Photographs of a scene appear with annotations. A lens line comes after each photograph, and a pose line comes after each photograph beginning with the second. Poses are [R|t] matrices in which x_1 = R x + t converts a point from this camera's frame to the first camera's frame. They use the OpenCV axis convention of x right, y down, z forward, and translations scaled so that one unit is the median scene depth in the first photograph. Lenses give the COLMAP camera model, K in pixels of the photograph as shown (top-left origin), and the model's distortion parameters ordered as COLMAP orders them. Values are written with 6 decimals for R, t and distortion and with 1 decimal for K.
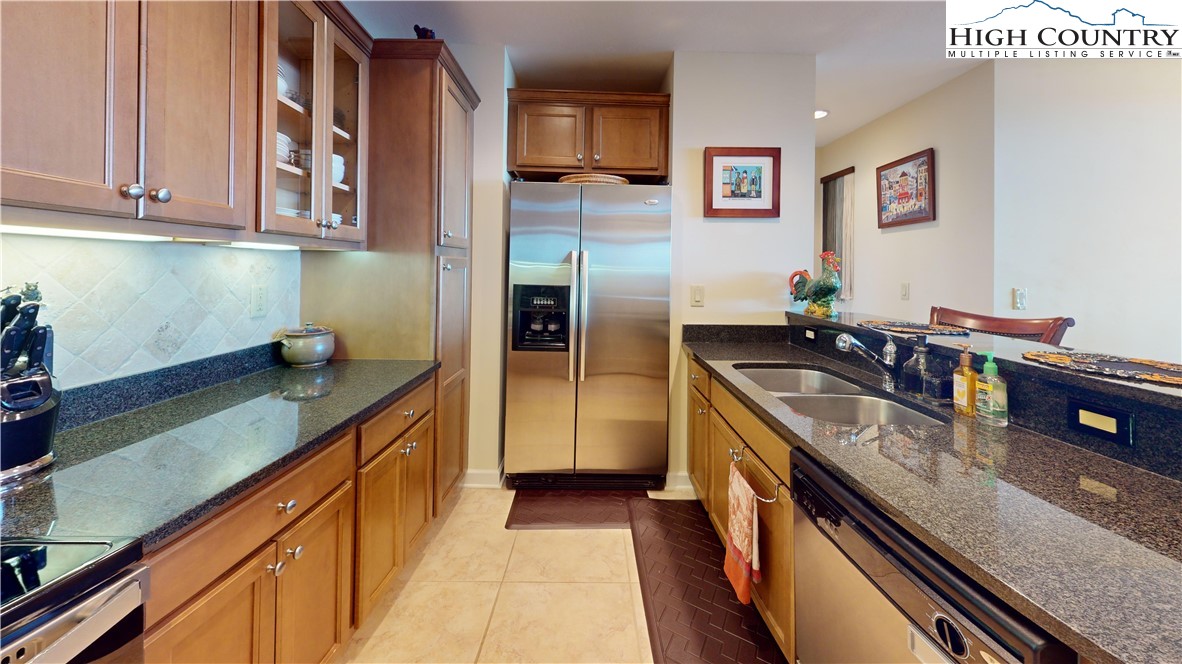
lens RADIAL K [[432.8, 0, 595.7], [0, 432.8, 334.7], [0, 0, 1]] dist [-0.000538, 0.000029]
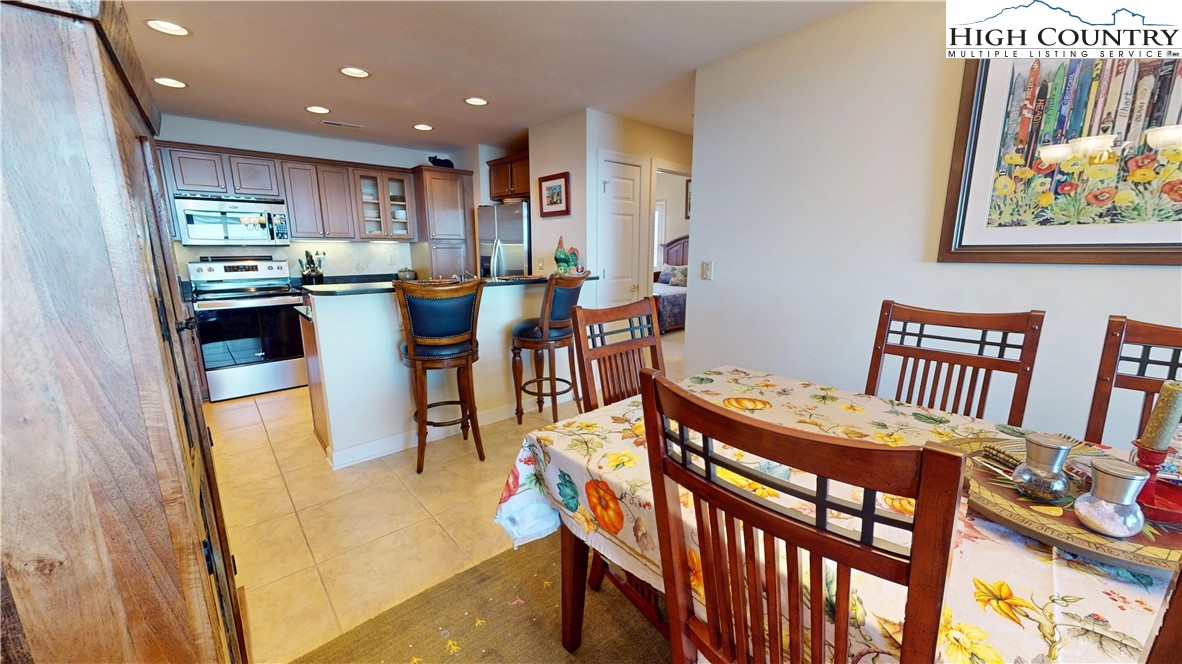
lens RADIAL K [[432.8, 0, 595.7], [0, 432.8, 334.7], [0, 0, 1]] dist [-0.000538, 0.000029]
pose [[0.654906, 0.144826, -0.741703, 1.767772], [-0.108737, 0.989311, 0.097162, -0.000087], [0.747847, 0.017018, 0.663653, 0.022527]]
